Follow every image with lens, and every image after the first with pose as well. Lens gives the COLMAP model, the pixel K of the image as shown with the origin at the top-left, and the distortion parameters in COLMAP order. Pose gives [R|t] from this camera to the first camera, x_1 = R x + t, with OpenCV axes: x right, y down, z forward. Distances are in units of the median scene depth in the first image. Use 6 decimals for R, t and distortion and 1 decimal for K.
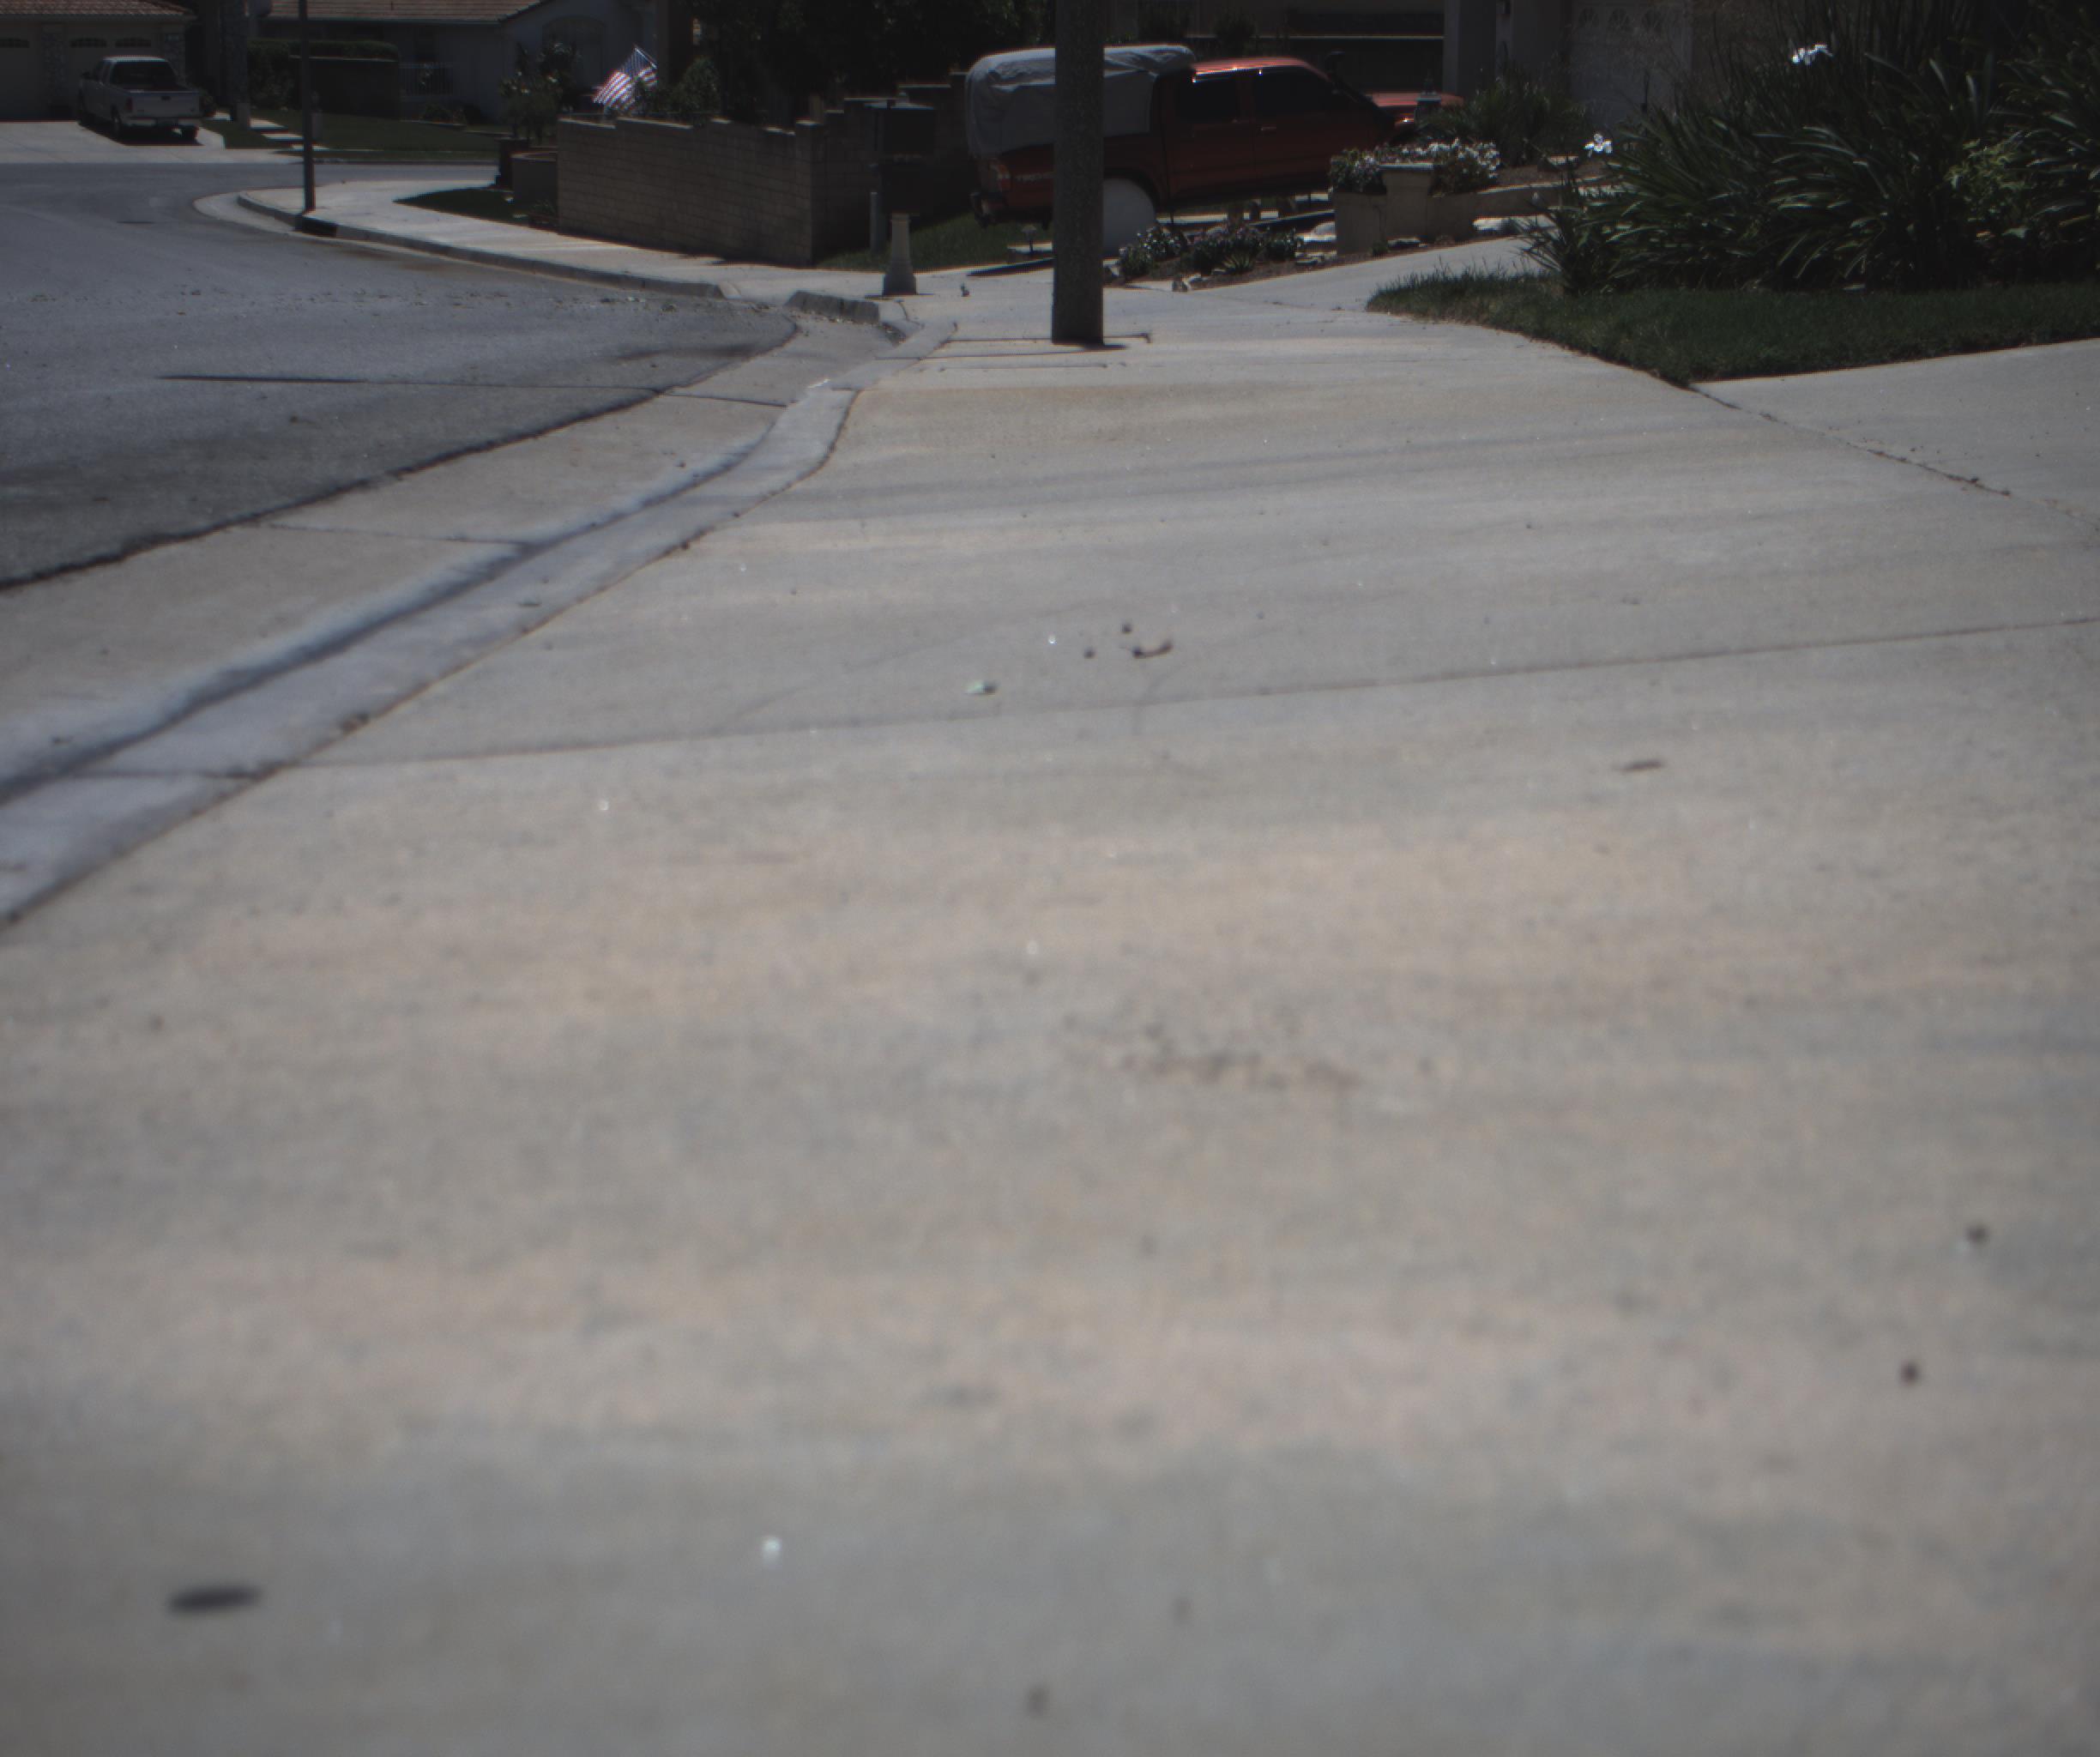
lens RADIAL K [[4013.8, 0, 1043.8], [0, 4013.8, 873.6], [0, 0, 1]] dist [-0.179197, 0.967301]
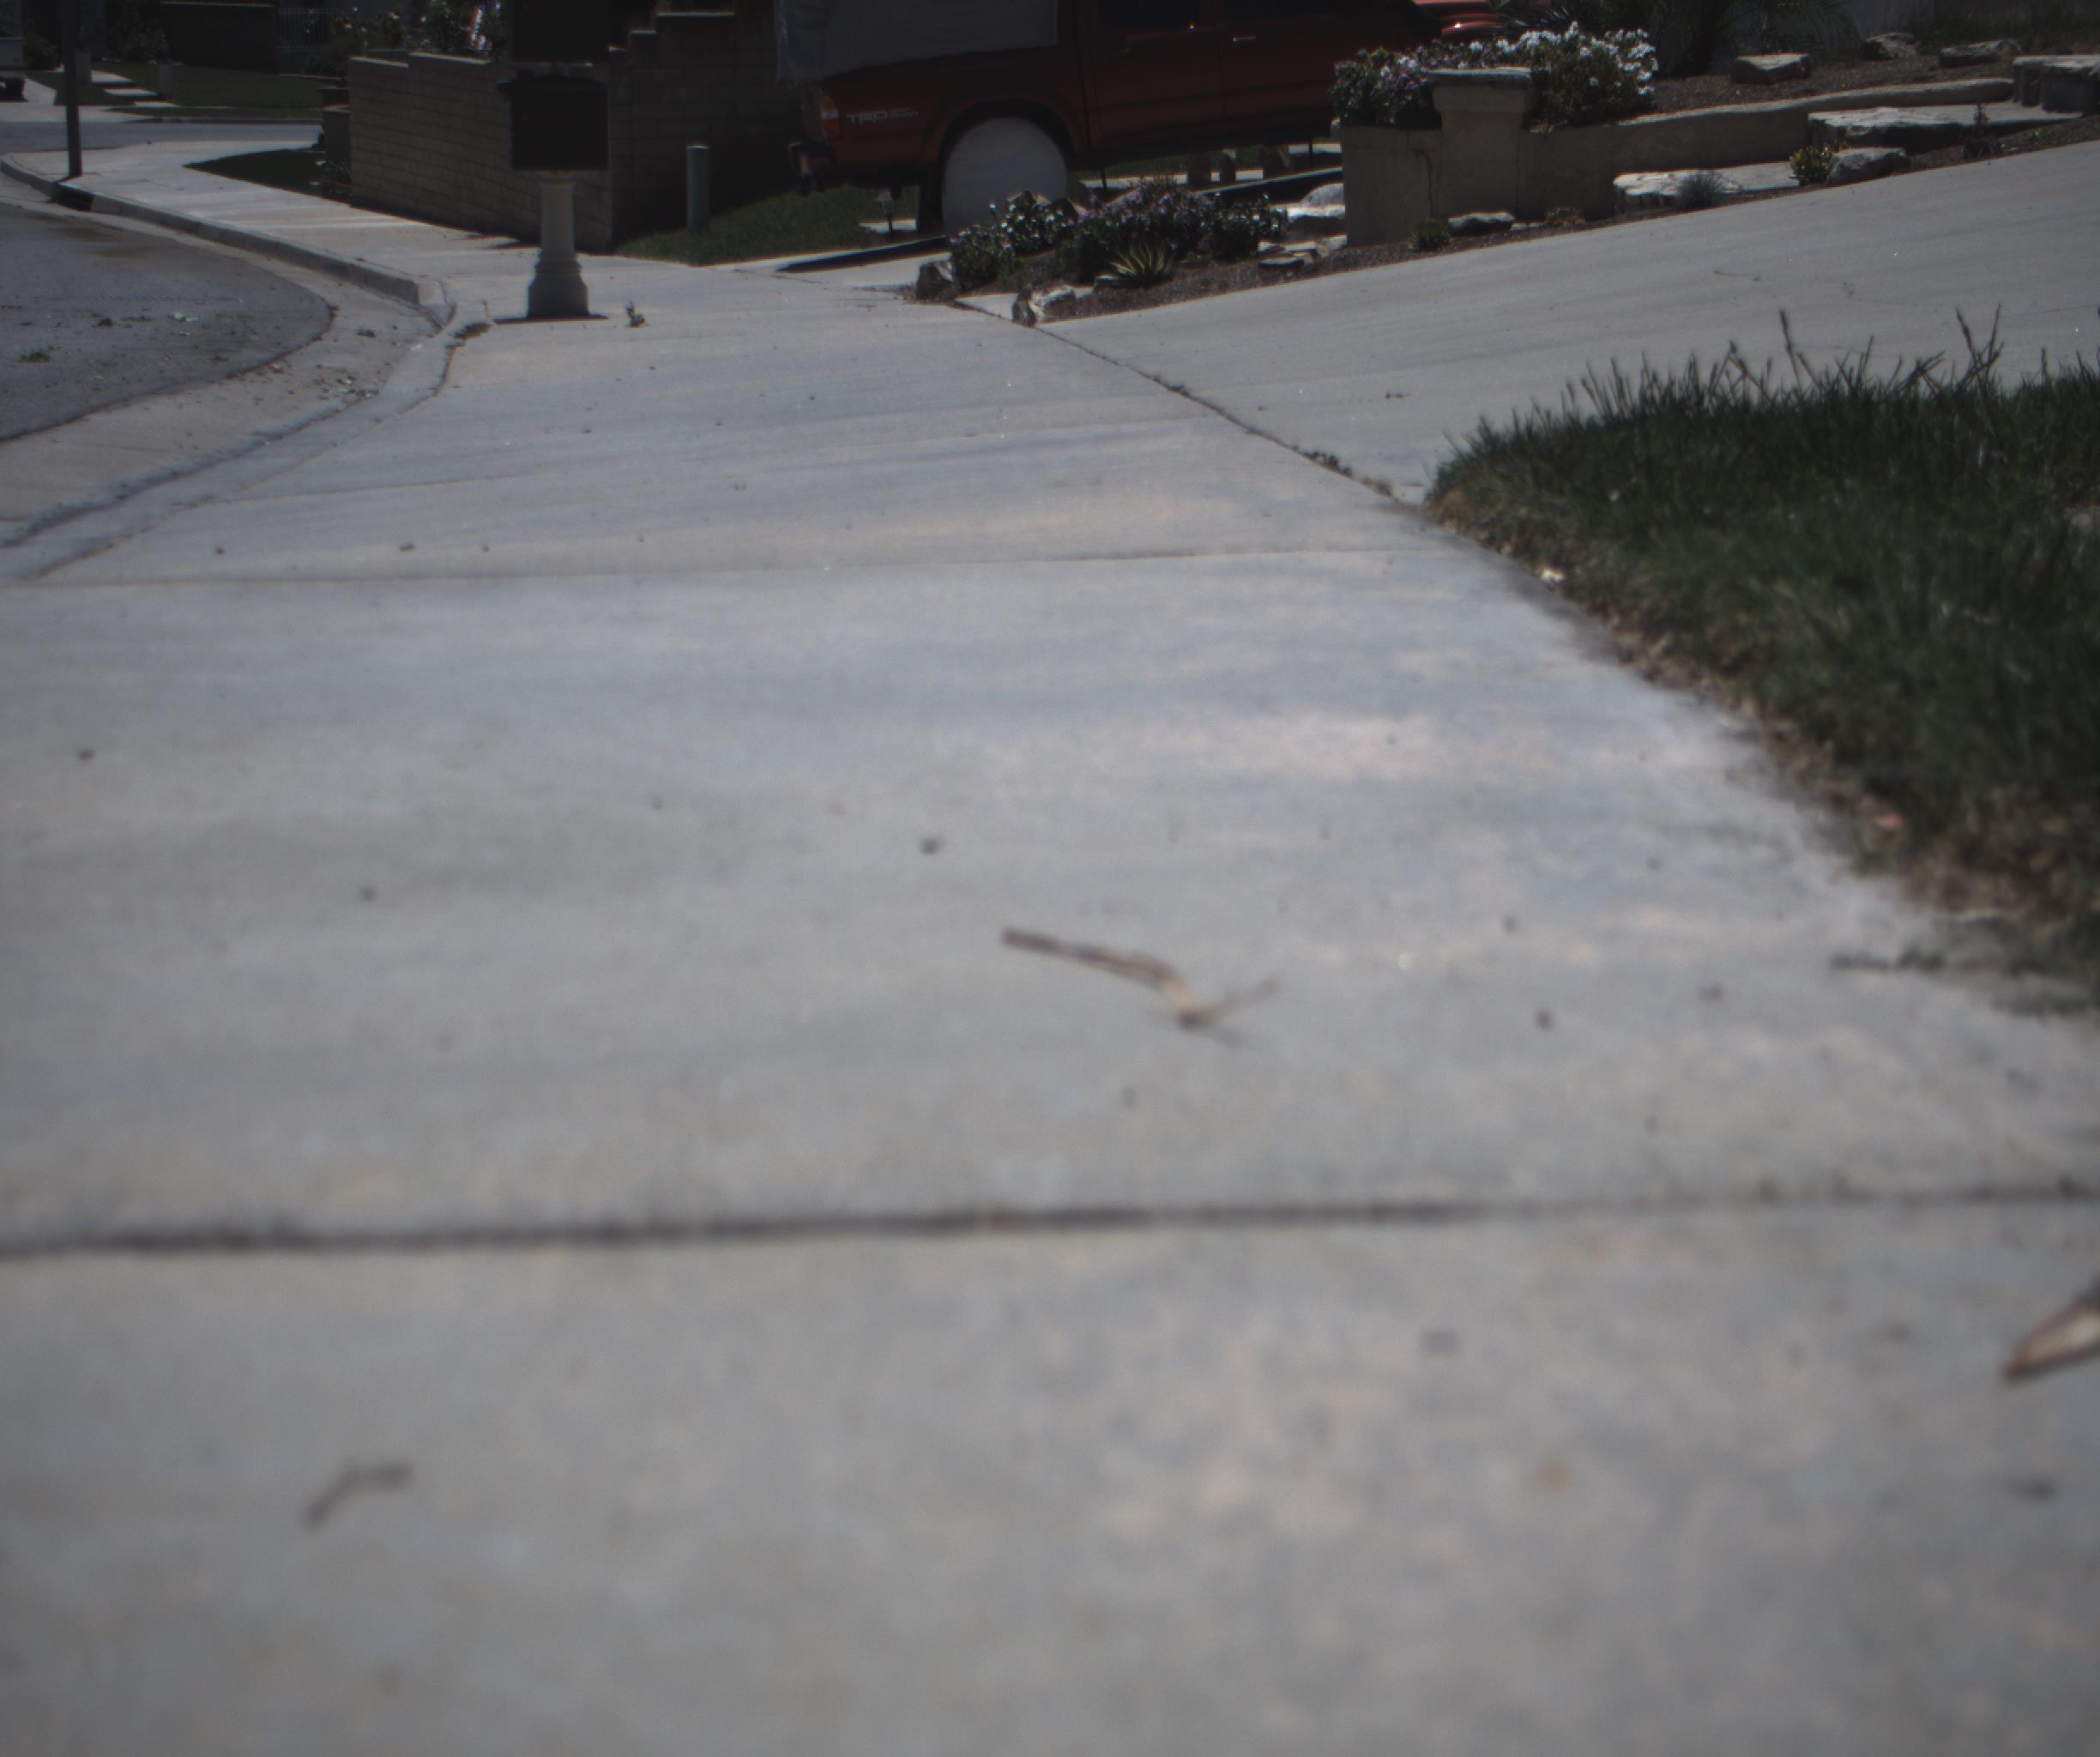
lens RADIAL K [[4013.8, 0, 1043.8], [0, 4013.8, 873.6], [0, 0, 1]] dist [-0.179197, 0.967301]
pose [[0.999982, -0.001704, -0.005839, 0.036592], [0.001748, 0.999970, 0.007572, -0.076345], [0.005825, -0.007582, 0.999954, 0.475089]]
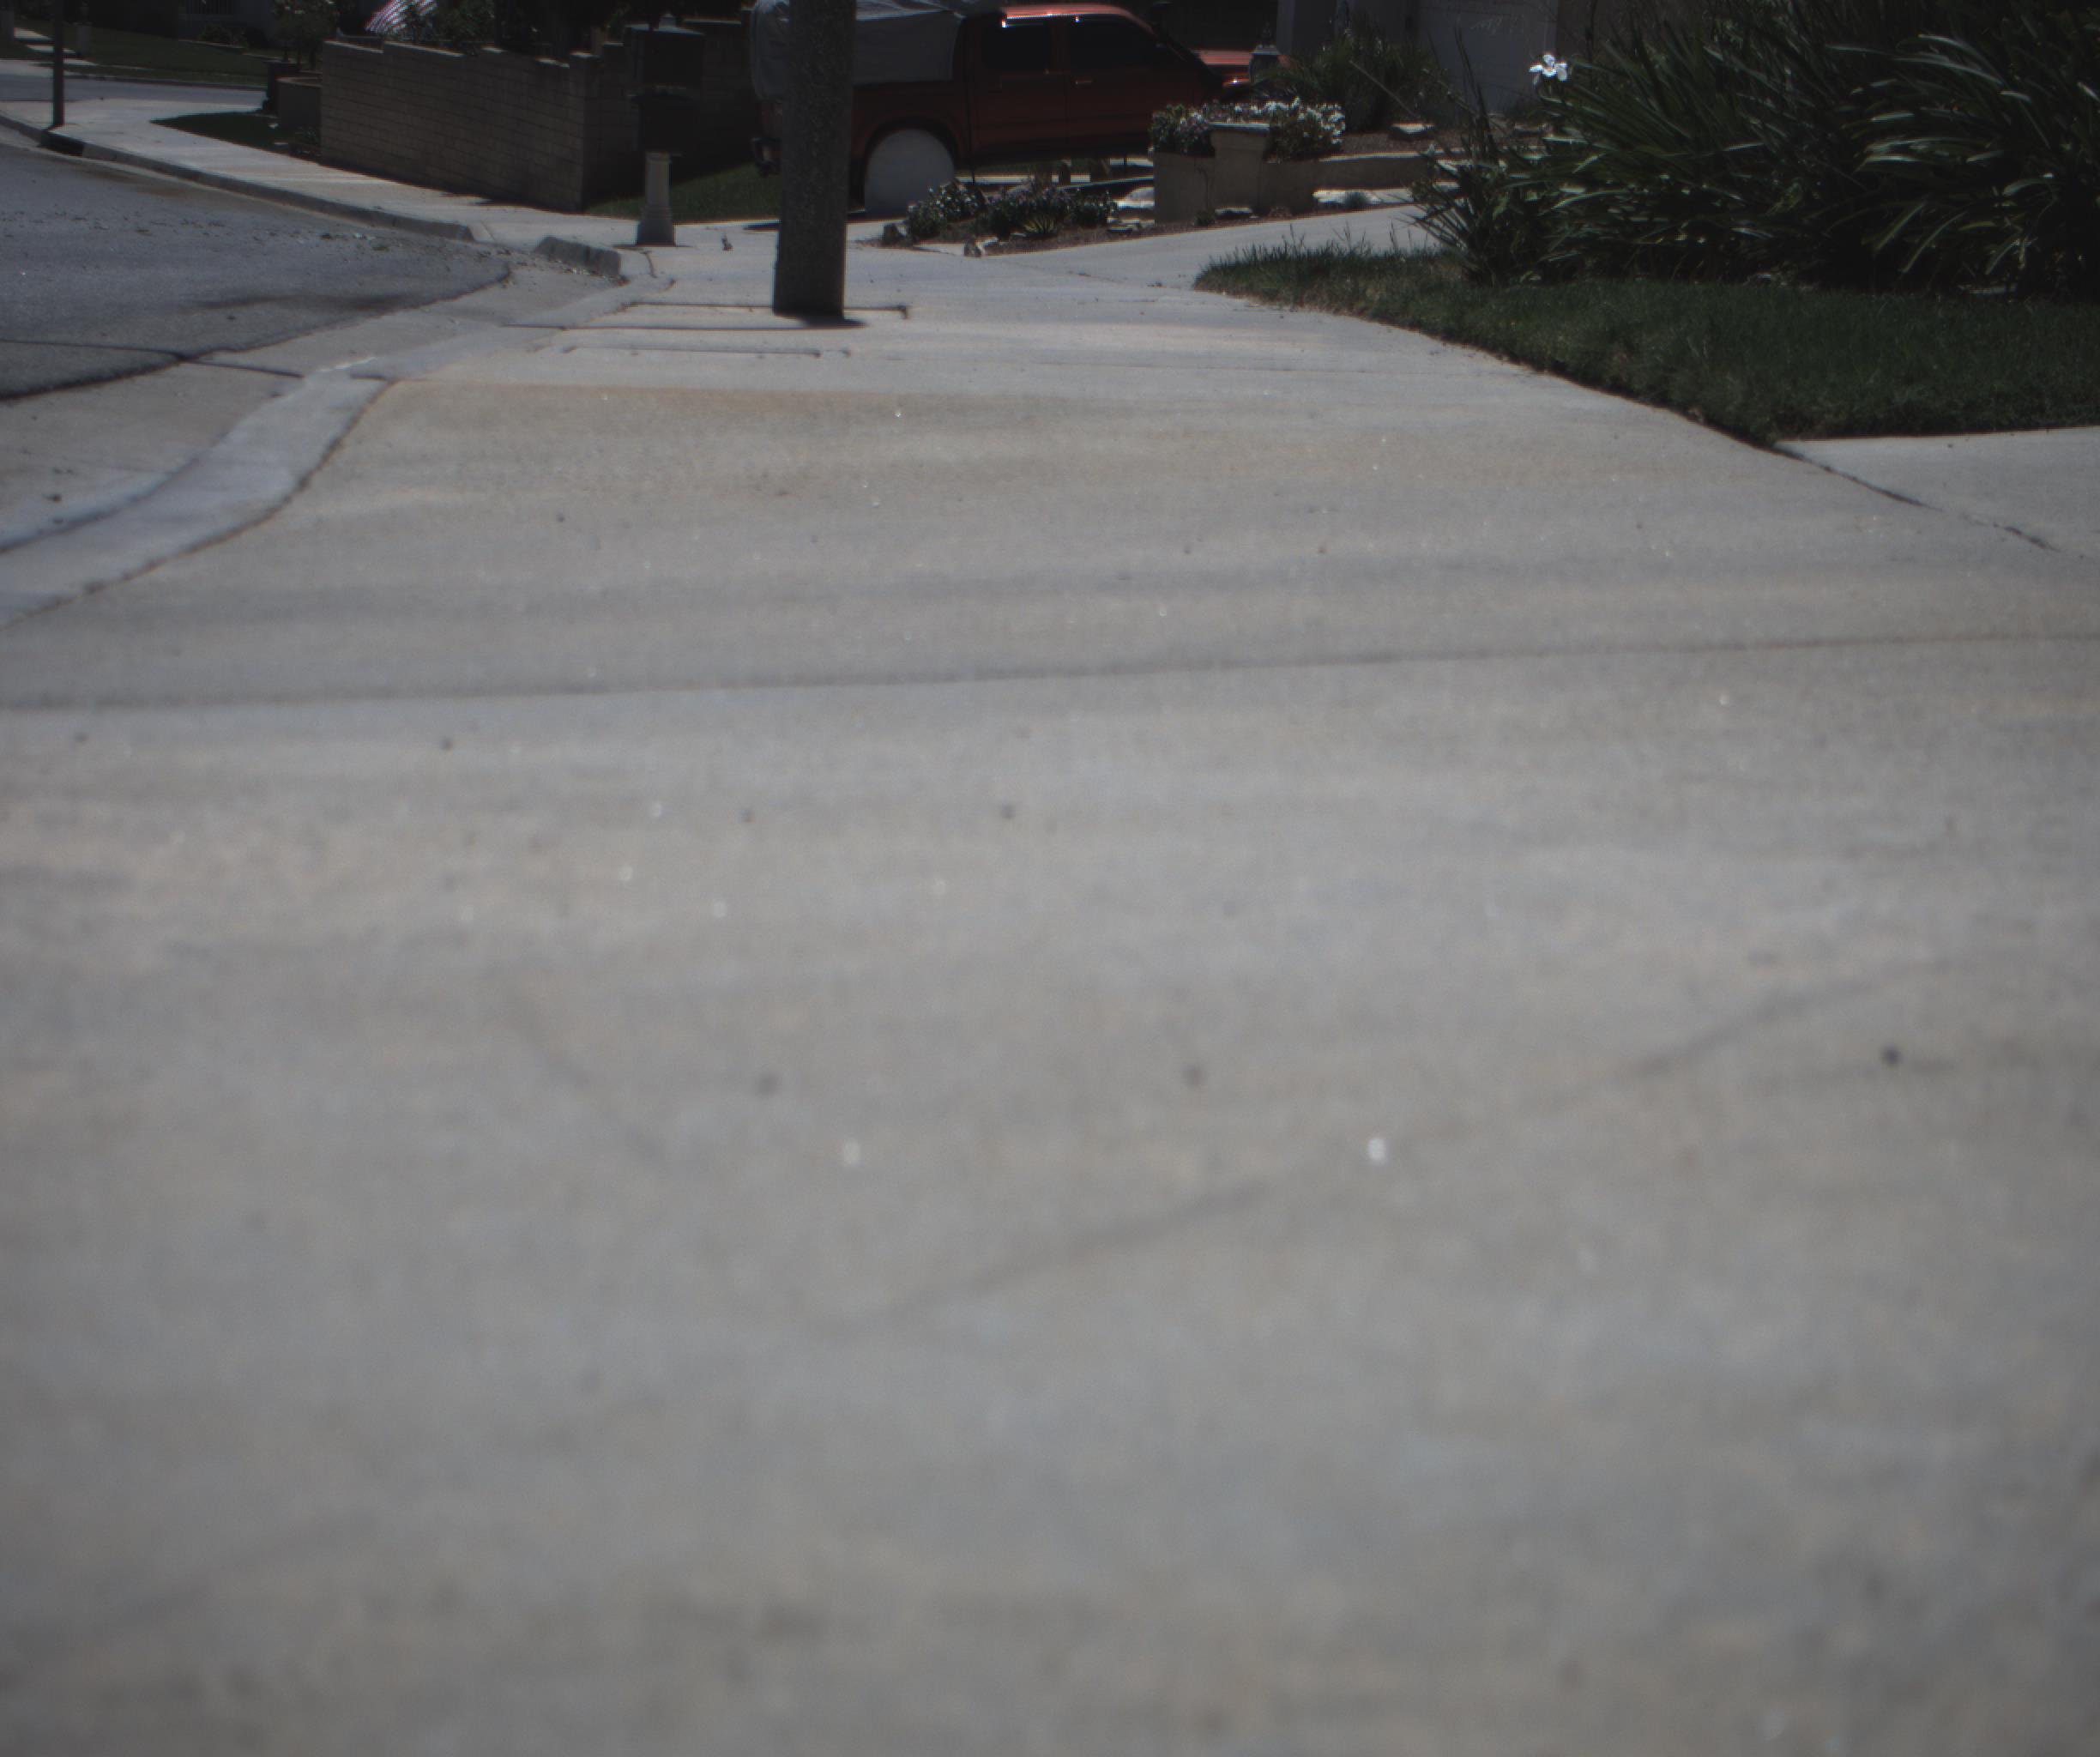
lens RADIAL K [[4013.8, 0, 1043.8], [0, 4013.8, 873.6], [0, 0, 1]] dist [-0.179197, 0.967301]
pose [[0.997657, 0.041788, 0.054177, 0.007710], [-0.042223, 0.999084, 0.006924, -0.017867], [-0.053838, -0.009195, 0.998507, 0.127482]]
